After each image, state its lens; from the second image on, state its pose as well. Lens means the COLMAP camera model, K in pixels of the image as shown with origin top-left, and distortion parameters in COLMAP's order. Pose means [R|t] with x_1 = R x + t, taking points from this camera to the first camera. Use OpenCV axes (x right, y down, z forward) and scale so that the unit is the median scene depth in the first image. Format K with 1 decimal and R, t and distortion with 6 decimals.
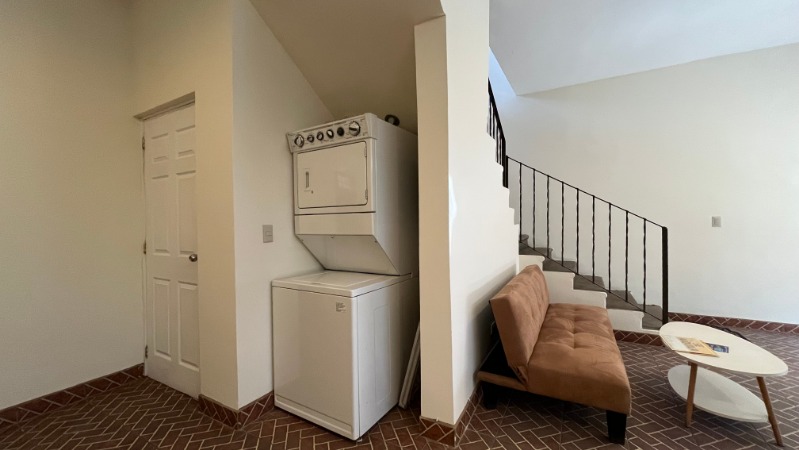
lens RADIAL K [[323.4, 0, 395.7], [0, 323.4, 225.3], [0, 0, 1]] dist [-0.000943, -0.000055]
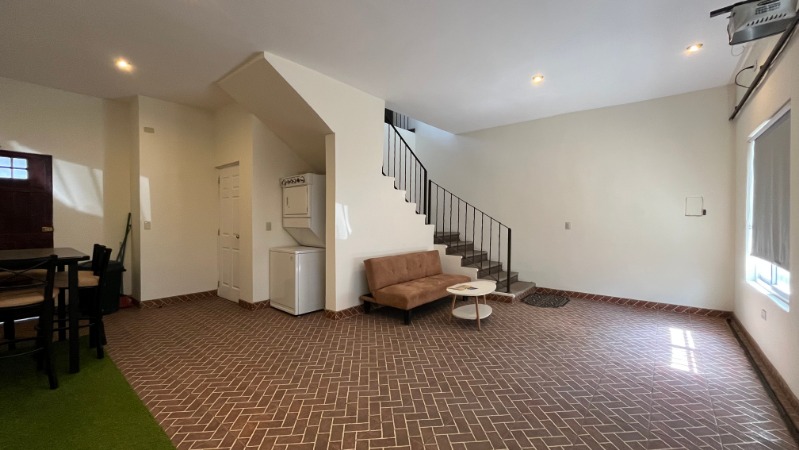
lens RADIAL K [[323.4, 0, 395.7], [0, 323.4, 225.3], [0, 0, 1]] dist [-0.000943, -0.000055]
pose [[0.984526, 0.021891, -0.173867, 0.787792], [-0.020366, 0.999737, 0.010555, -0.020729], [0.174052, -0.006851, 0.984713, -0.944364]]
